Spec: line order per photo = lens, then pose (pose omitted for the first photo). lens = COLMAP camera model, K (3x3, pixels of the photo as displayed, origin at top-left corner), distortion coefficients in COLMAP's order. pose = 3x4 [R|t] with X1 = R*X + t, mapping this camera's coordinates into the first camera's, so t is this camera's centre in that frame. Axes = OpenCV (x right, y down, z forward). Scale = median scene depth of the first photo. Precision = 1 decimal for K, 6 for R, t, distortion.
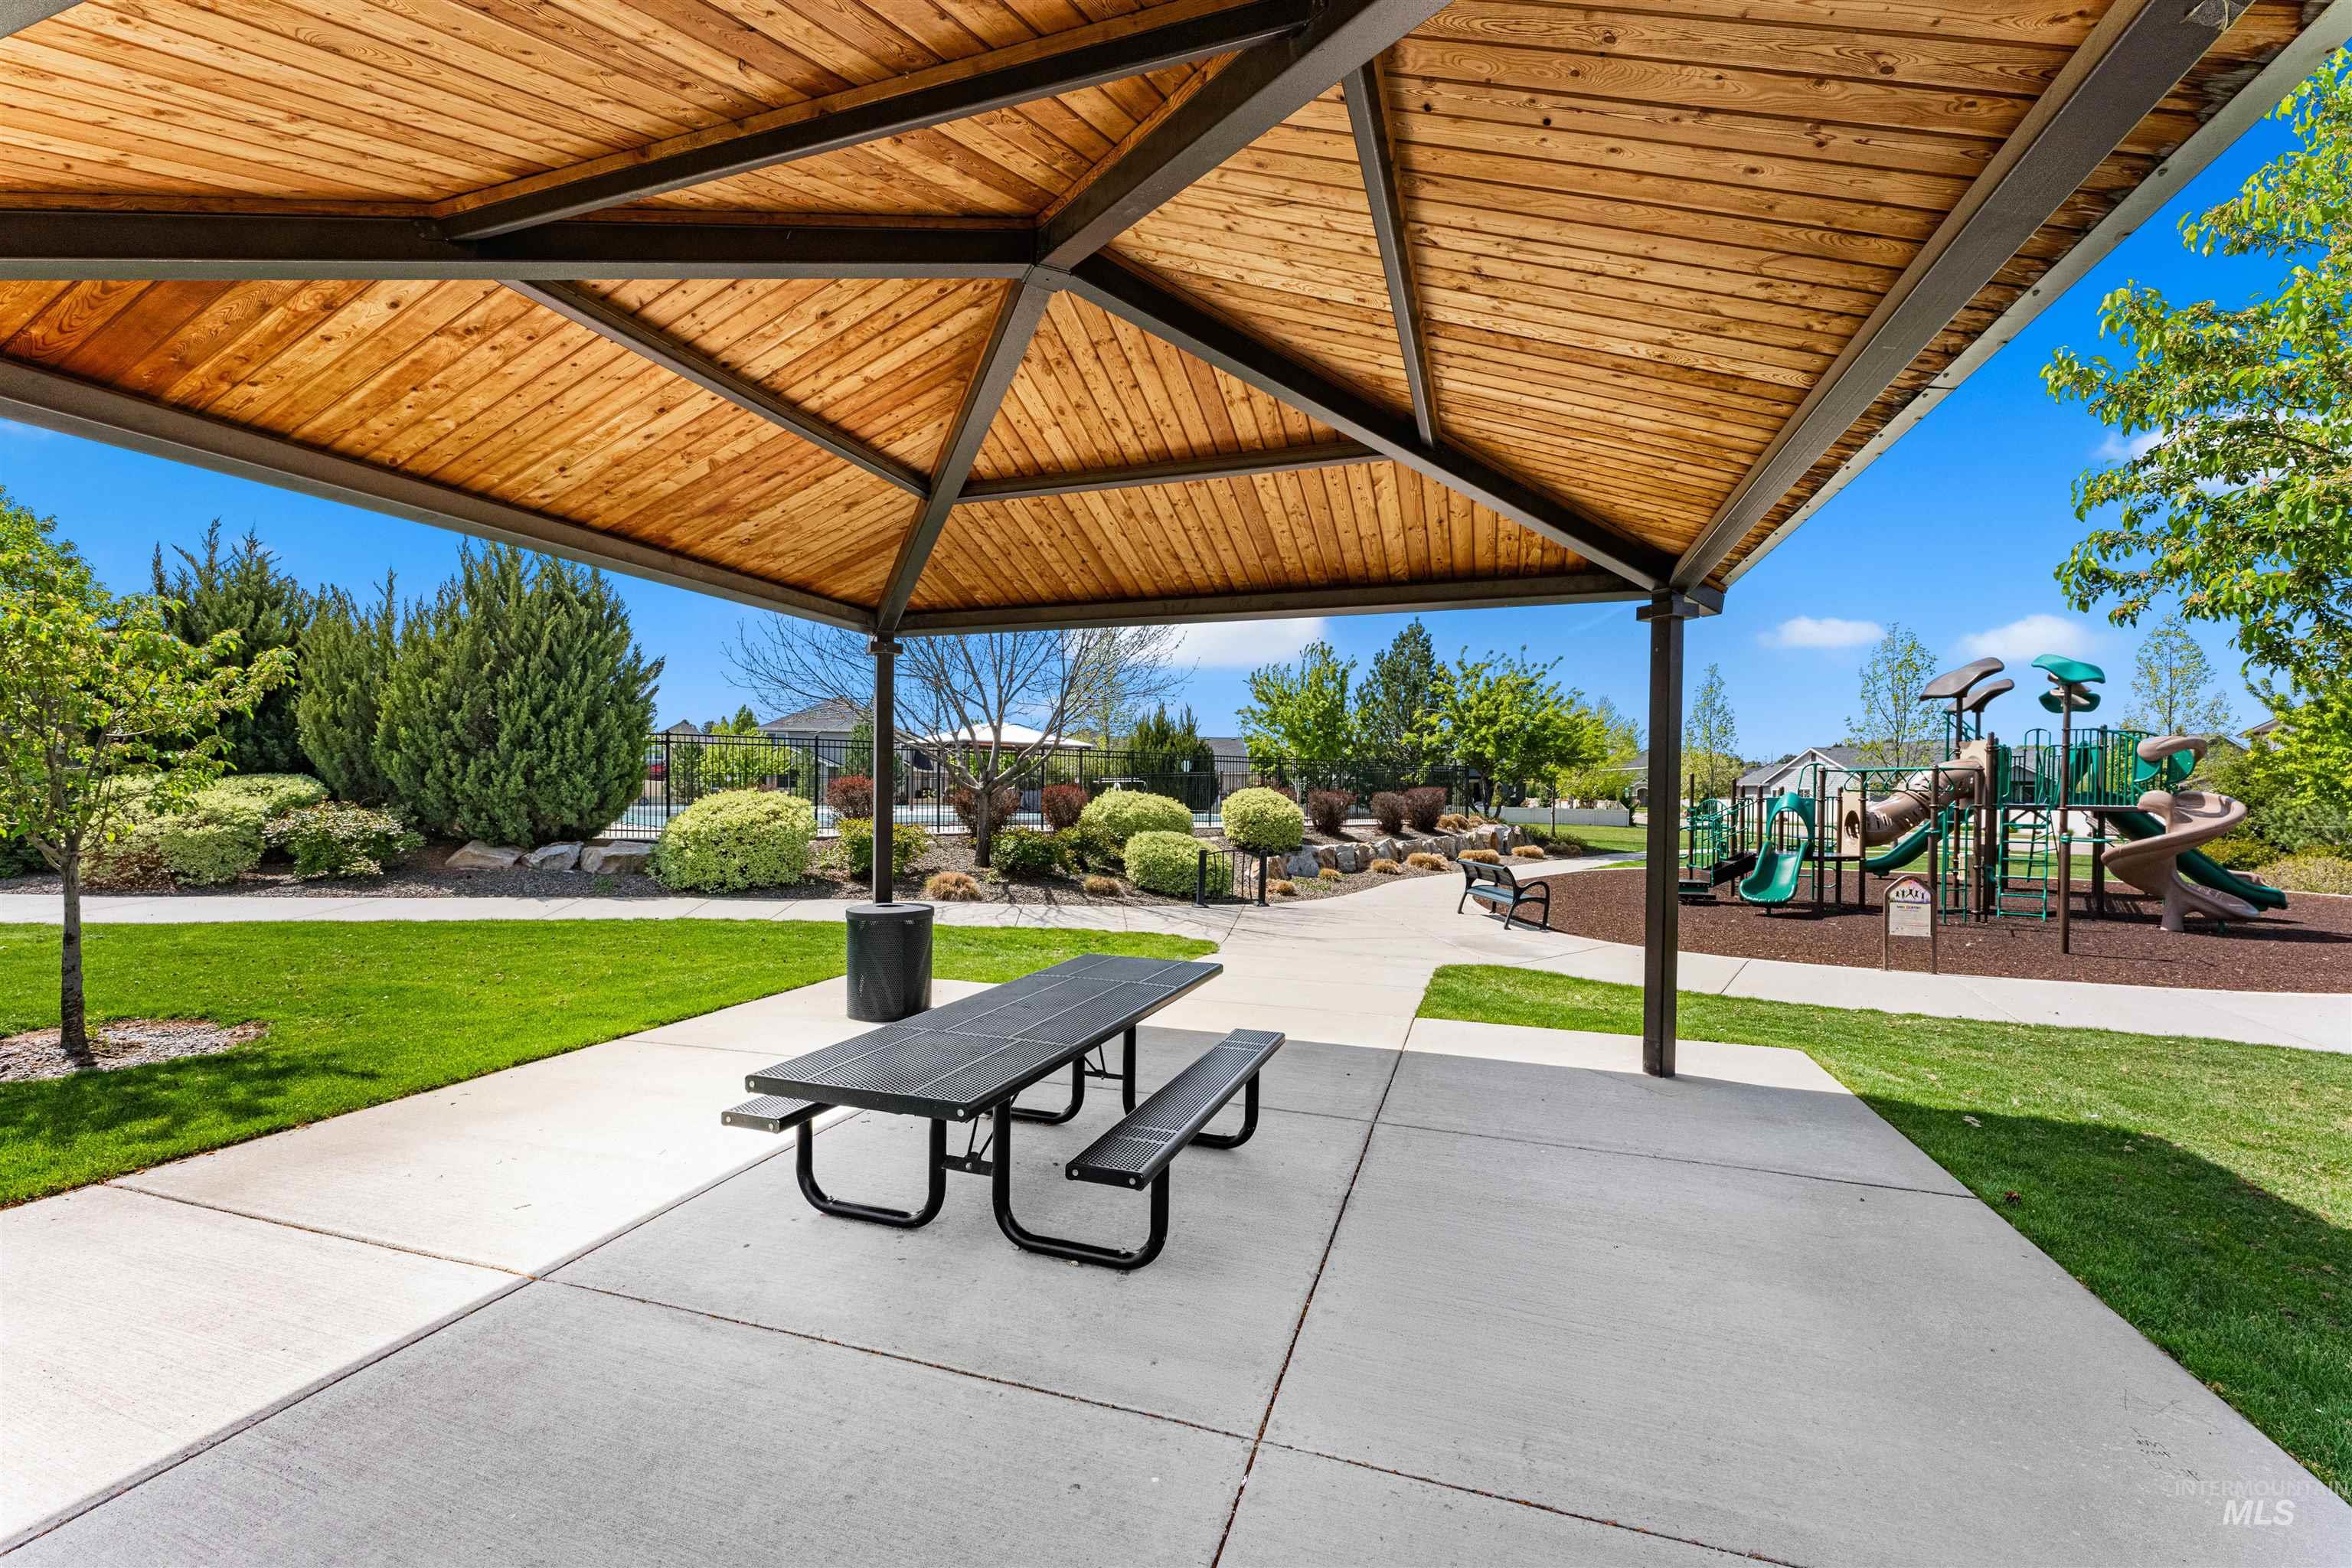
lens RADIAL K [[995.3, 0, 1137.4], [0, 995.3, 792.2], [0, 0, 1]] dist [-0.000850, 0.000120]
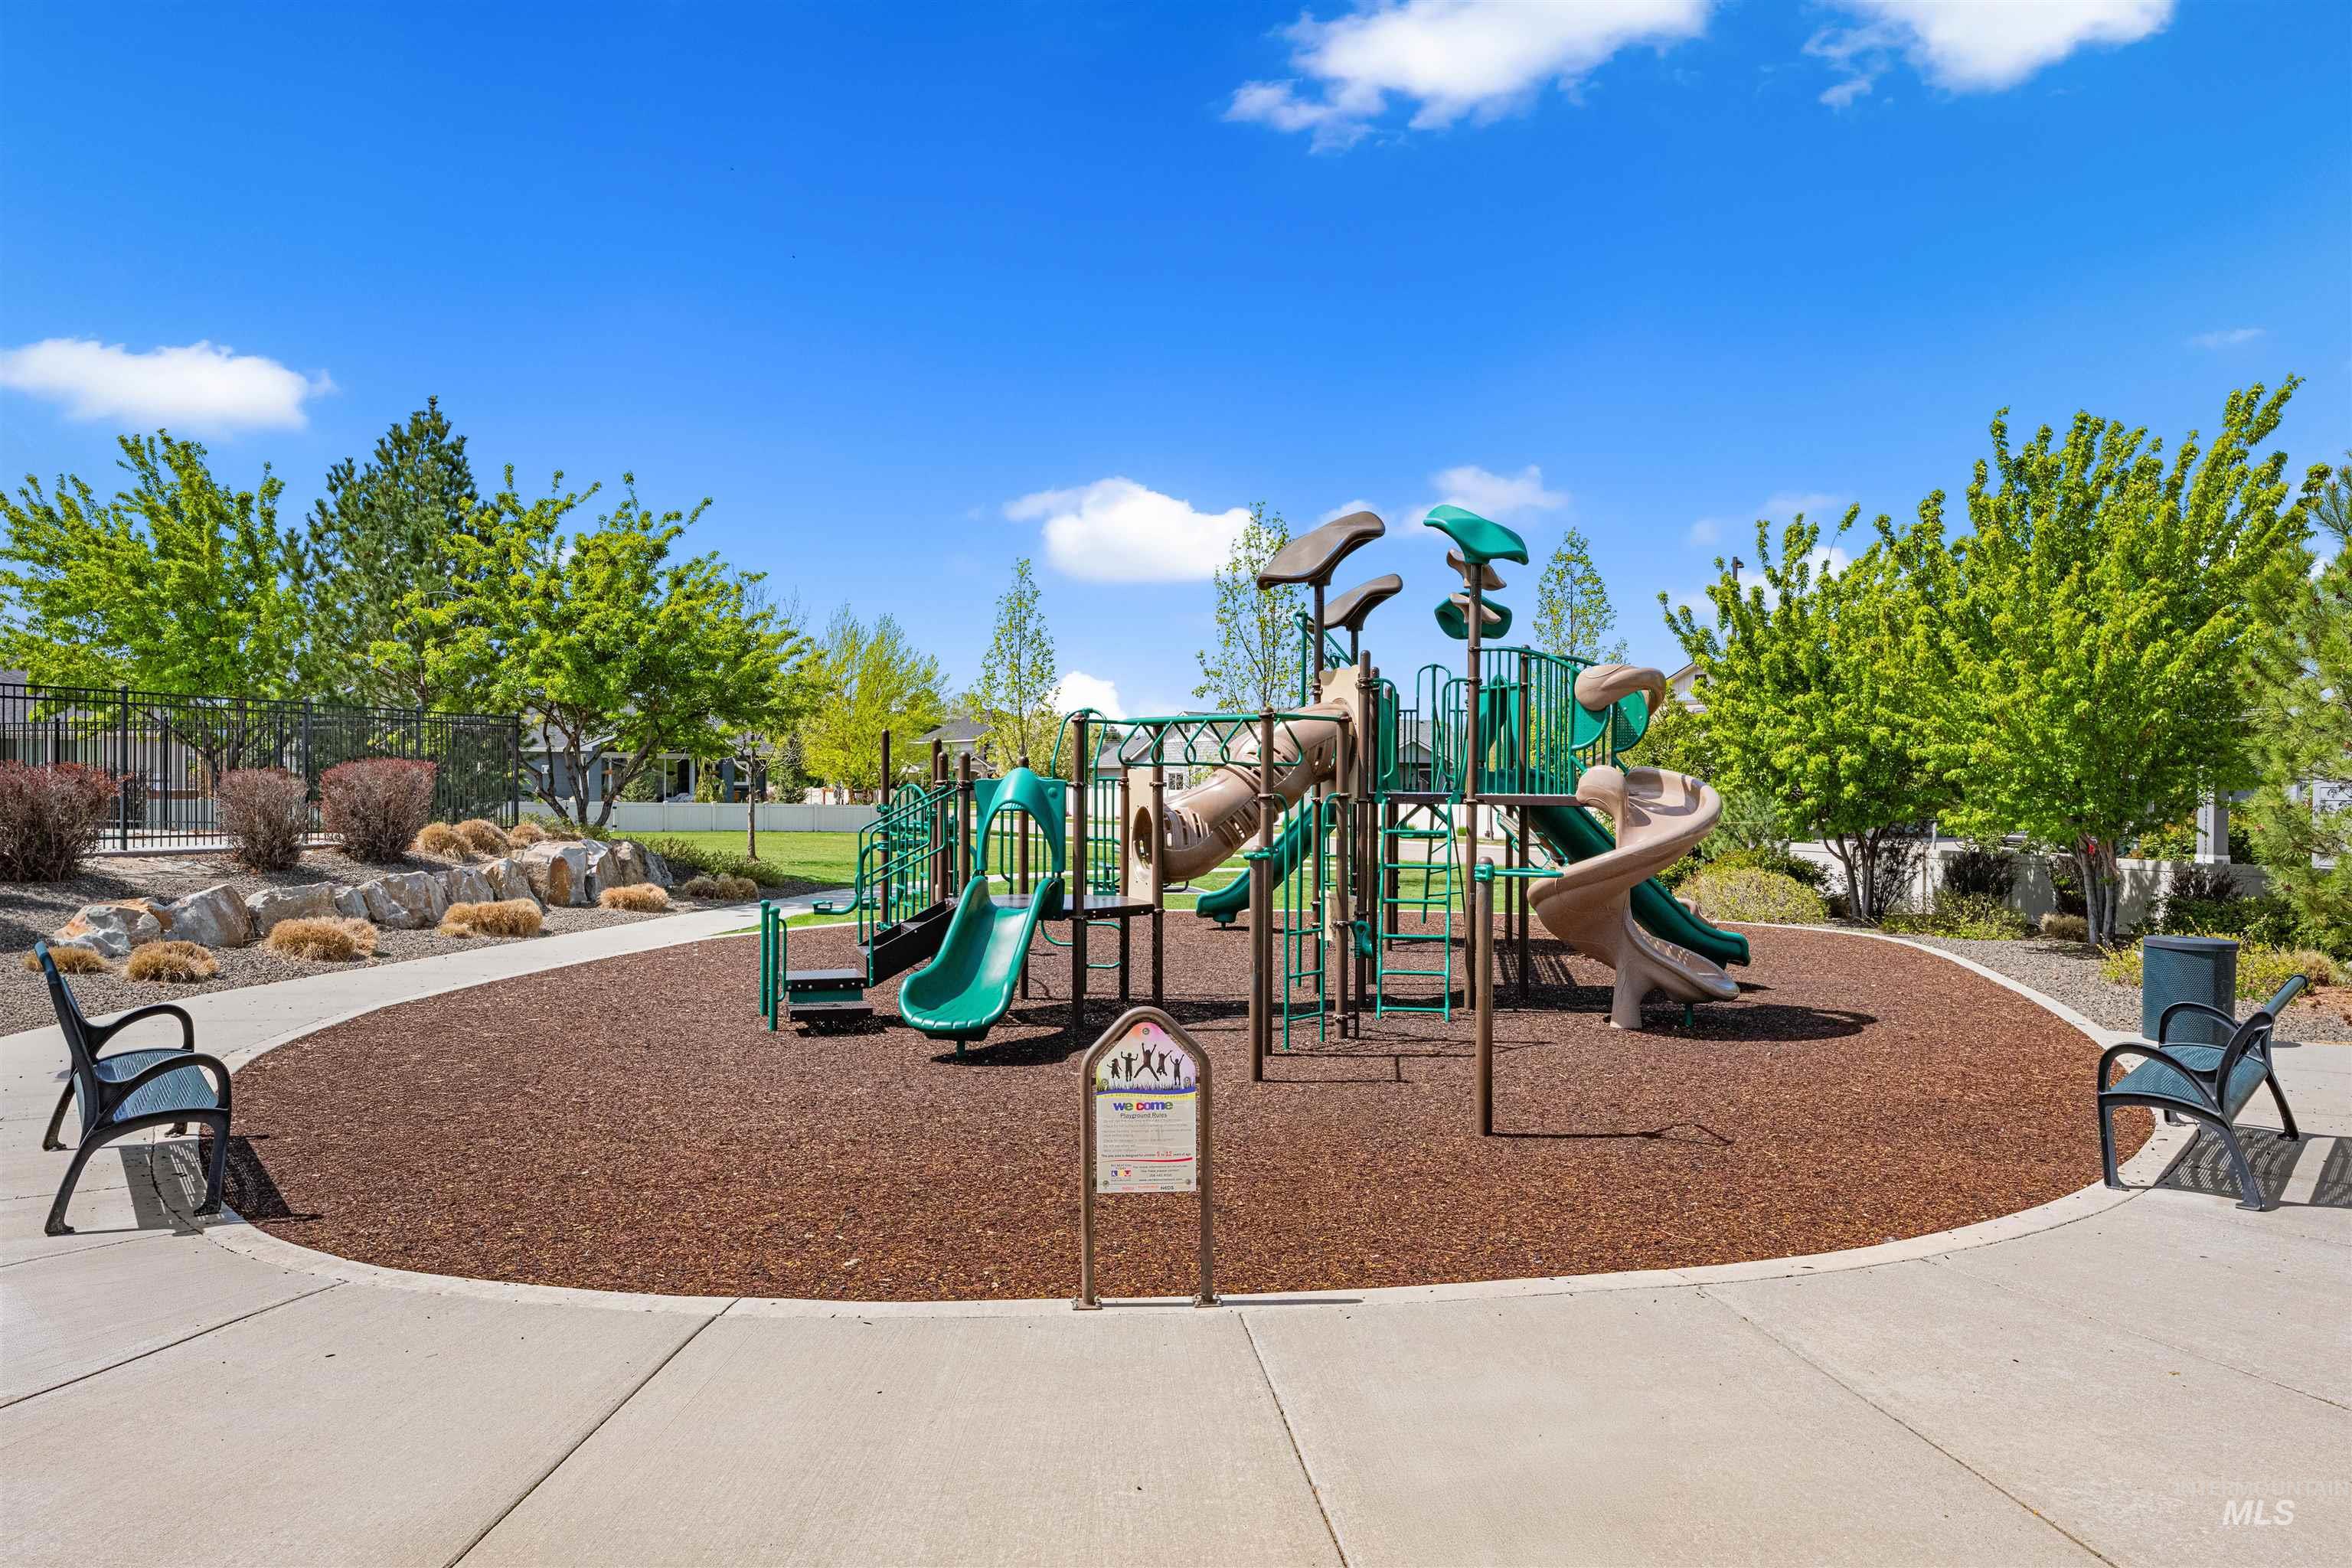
lens RADIAL K [[1604.8, 0, 1176.0], [0, 1604.8, 784.0], [0, 0, 1]] dist [-0.000743, -0.000080]
pose [[0.838040, -0.001724, 0.545606, 0.305384], [-0.000015, 0.999995, 0.003183, 0.004711], [-0.545609, -0.002676, 0.838036, 0.339514]]
